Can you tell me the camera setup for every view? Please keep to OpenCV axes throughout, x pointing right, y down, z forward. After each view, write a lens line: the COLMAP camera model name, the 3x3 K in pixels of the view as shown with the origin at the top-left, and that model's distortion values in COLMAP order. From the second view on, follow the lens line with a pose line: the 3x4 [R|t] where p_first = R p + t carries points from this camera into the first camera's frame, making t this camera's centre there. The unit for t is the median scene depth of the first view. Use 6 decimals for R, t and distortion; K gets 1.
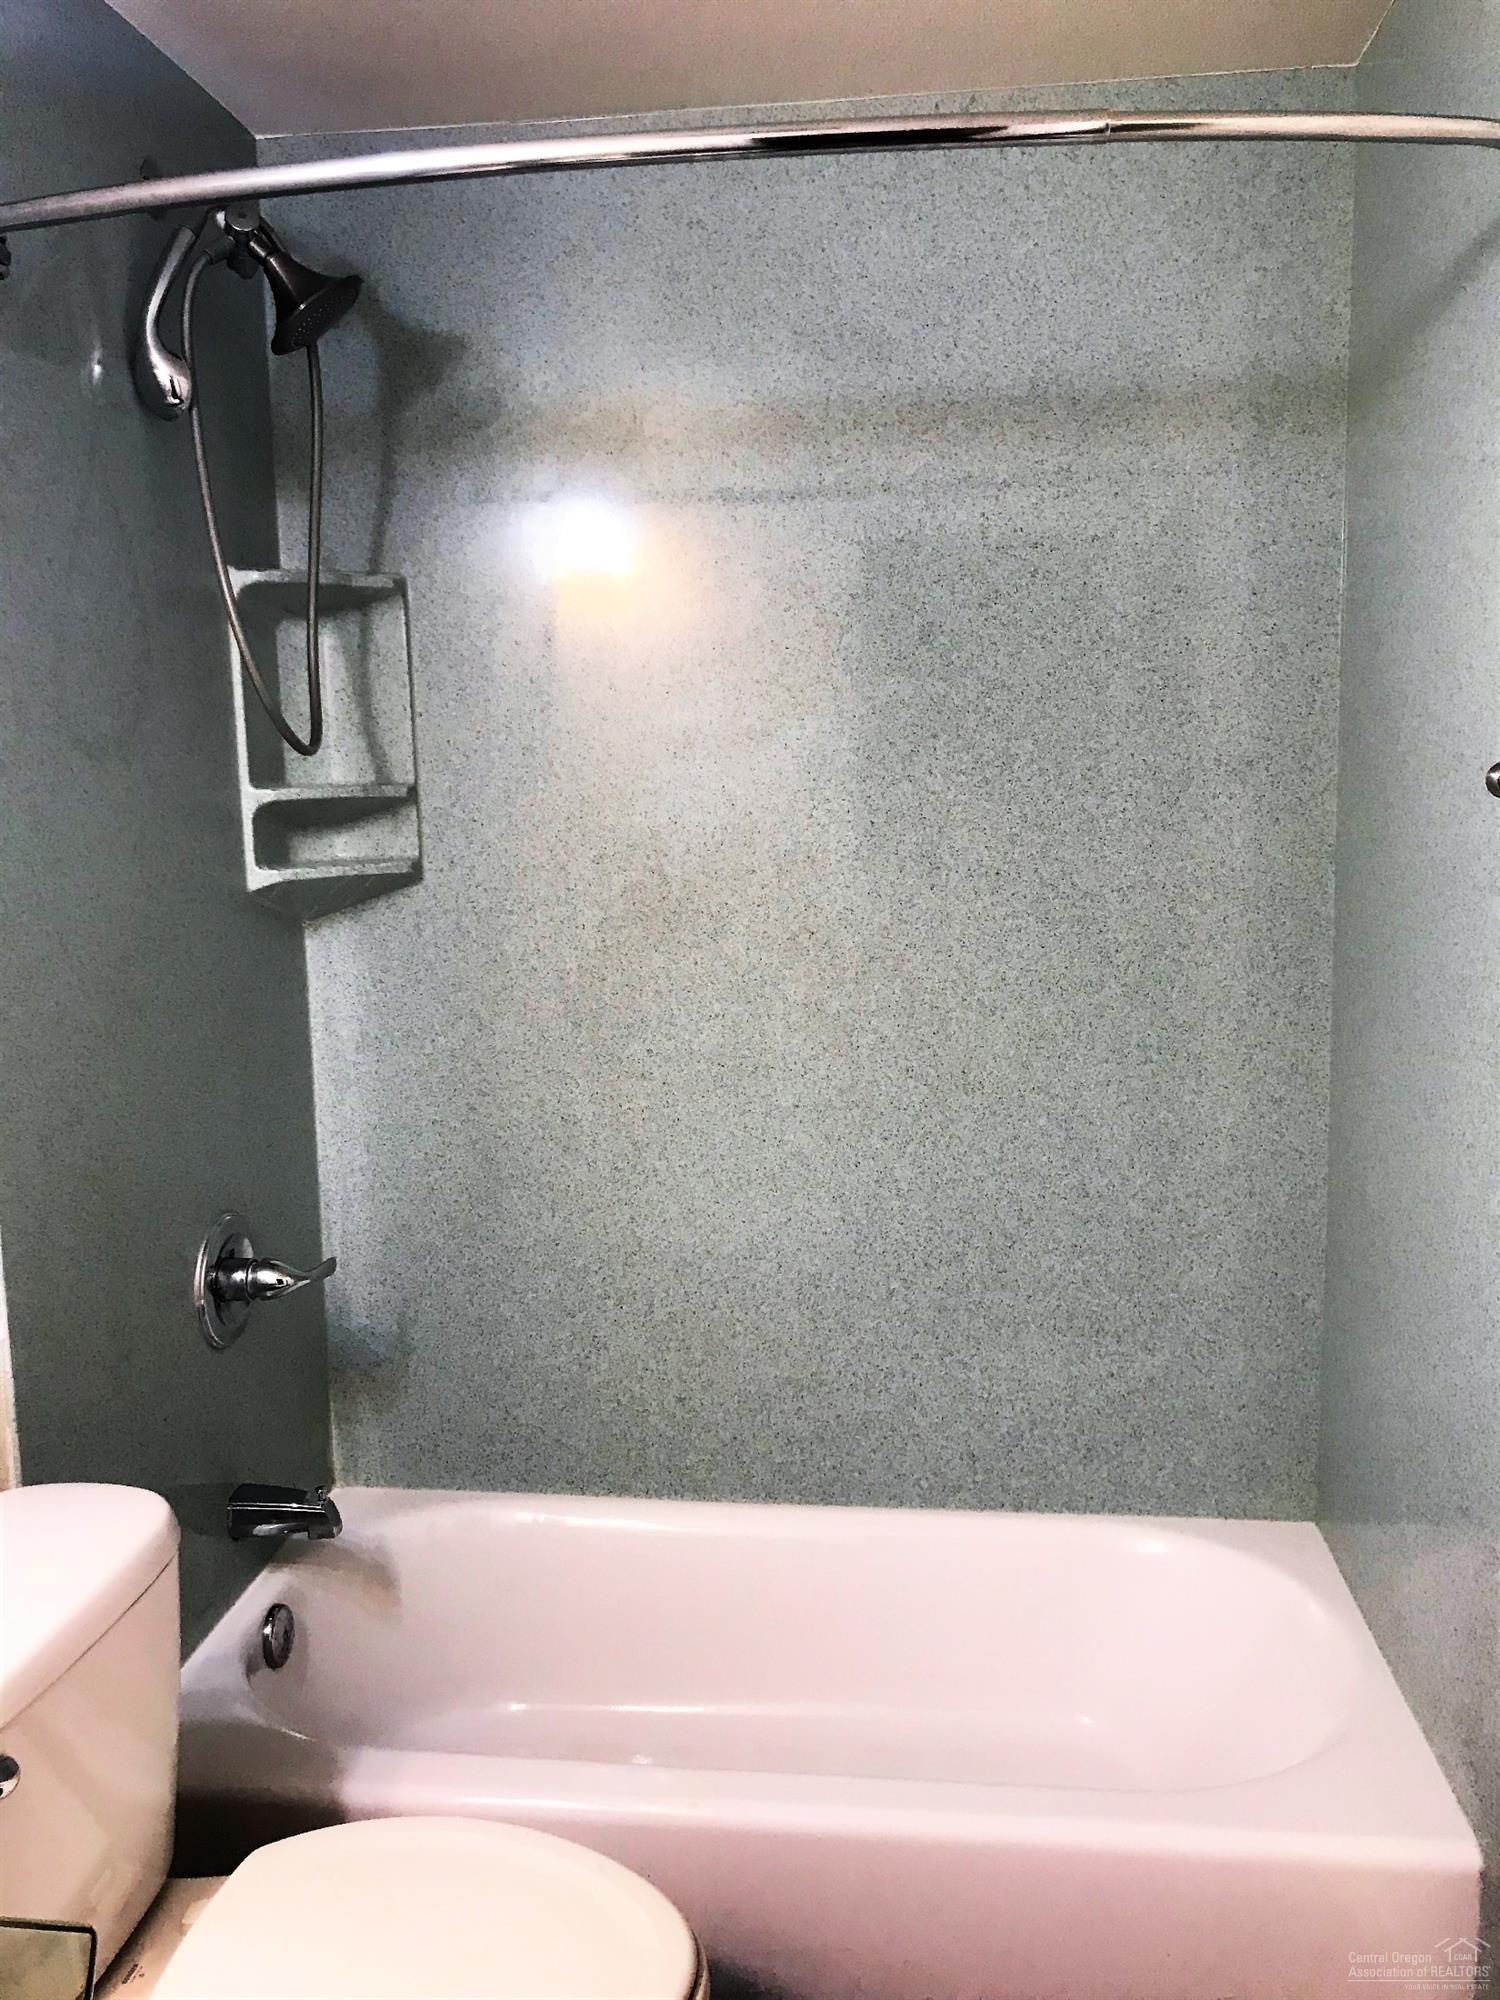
lens RADIAL K [[1639.4, 0, 750.0], [0, 1639.4, 1000.0], [0, 0, 1]] dist [0.081896, -0.151419]
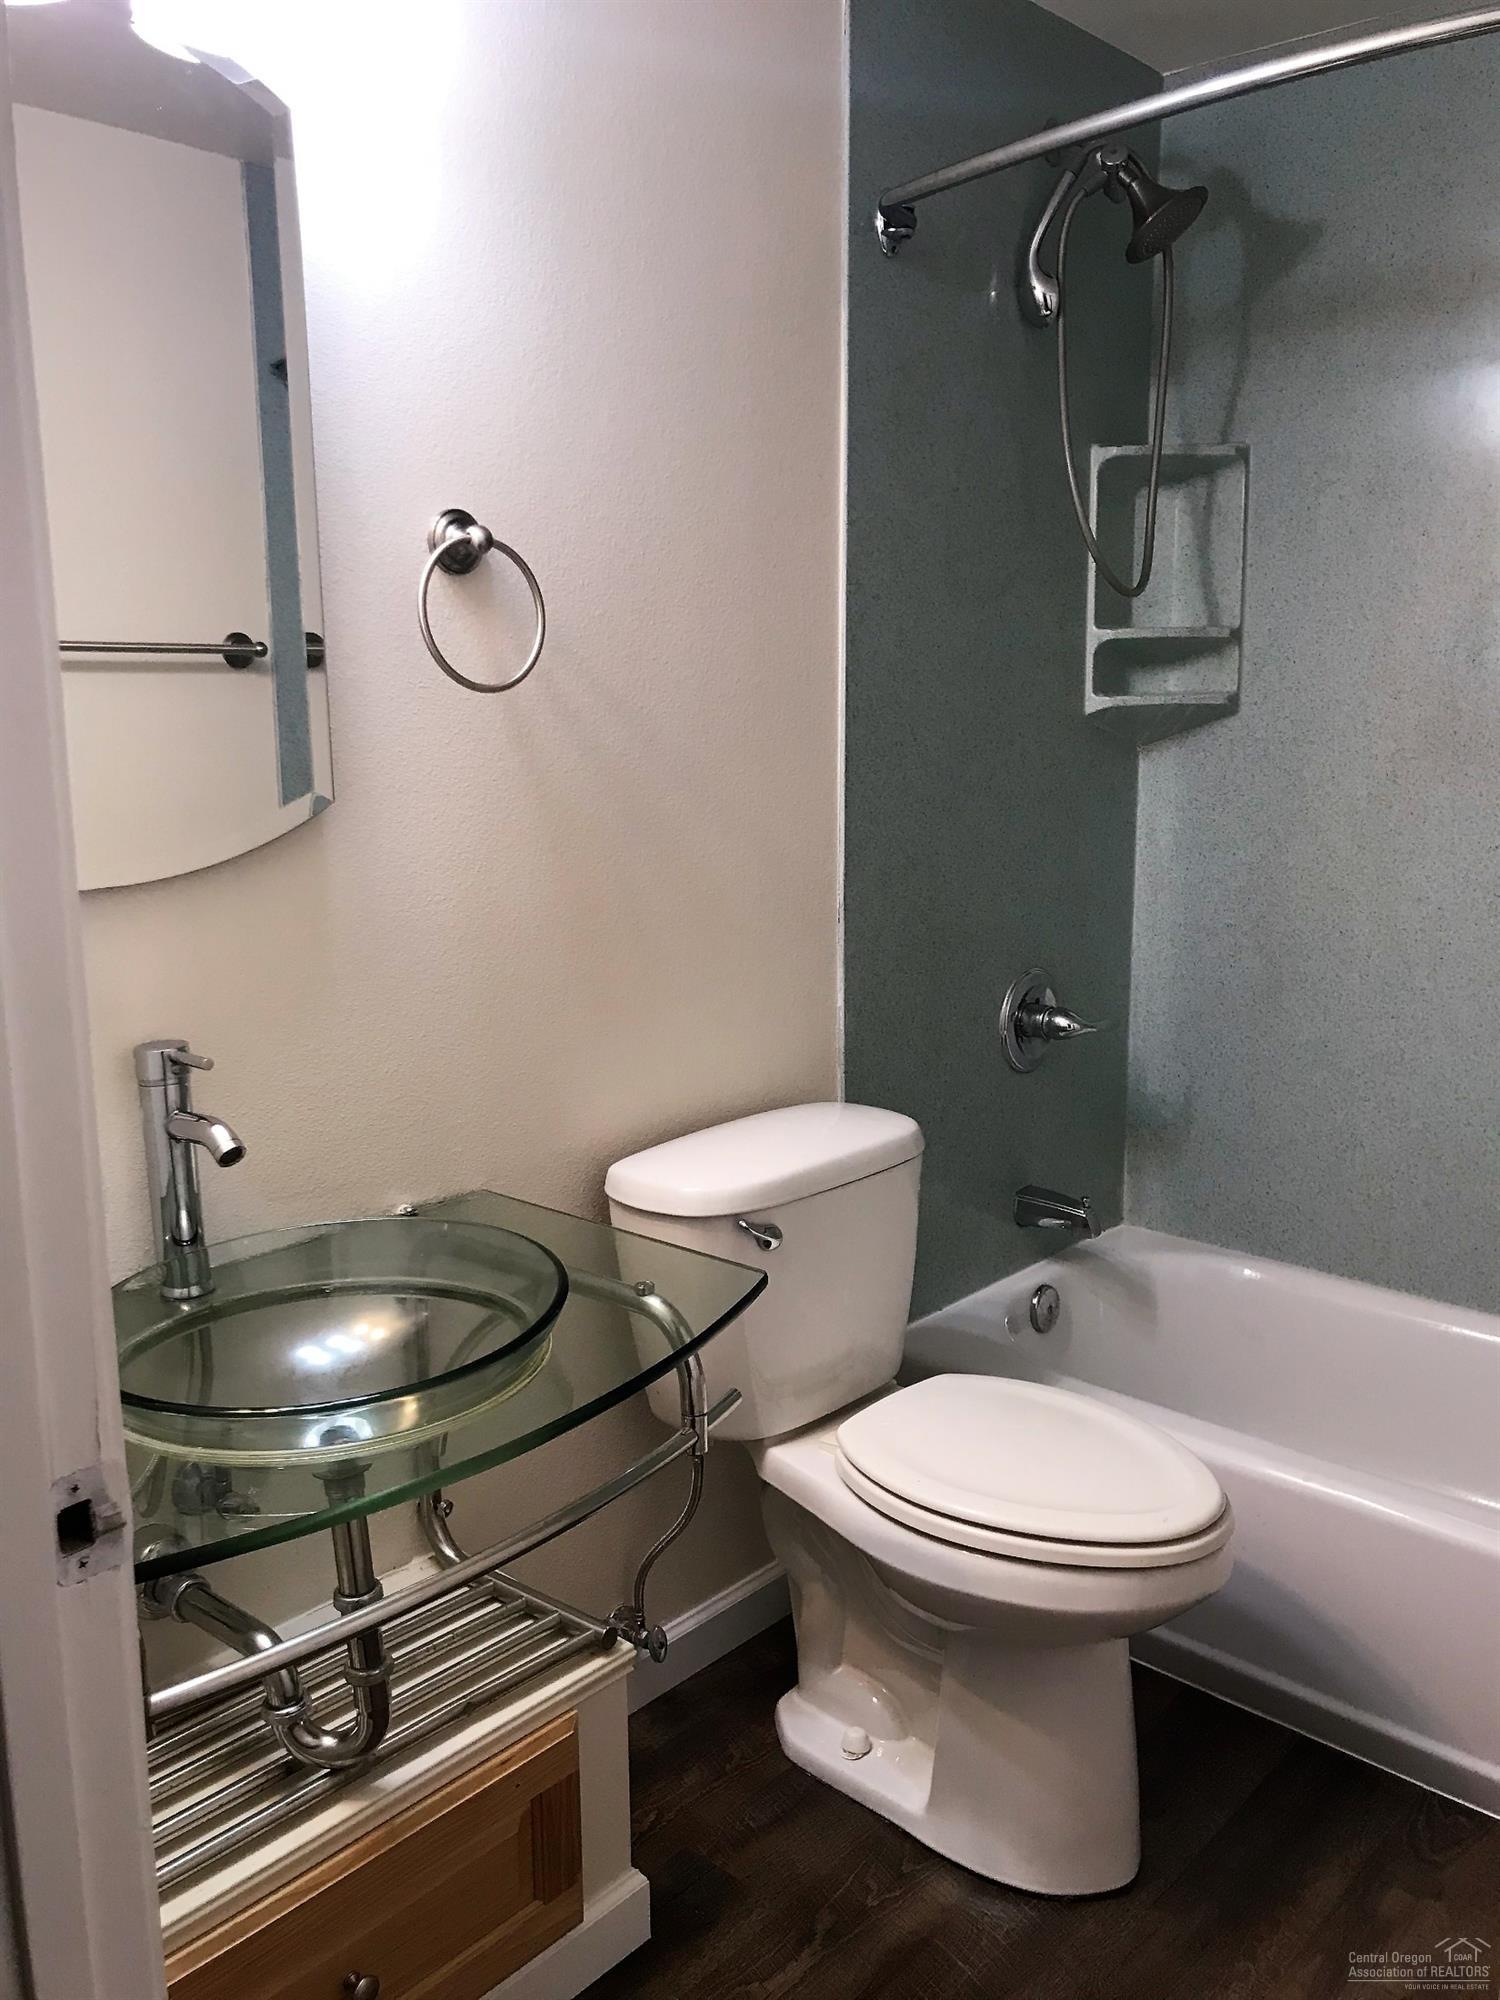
lens RADIAL K [[1629.2, 0, 750.0], [0, 1629.2, 1000.0], [0, 0, 1]] dist [0.002805, 0.008420]
pose [[0.811212, 0.121306, -0.572031, 0.204174], [-0.090556, 0.992505, 0.082053, 0.065642], [0.577698, -0.014762, 0.816117, -0.132309]]
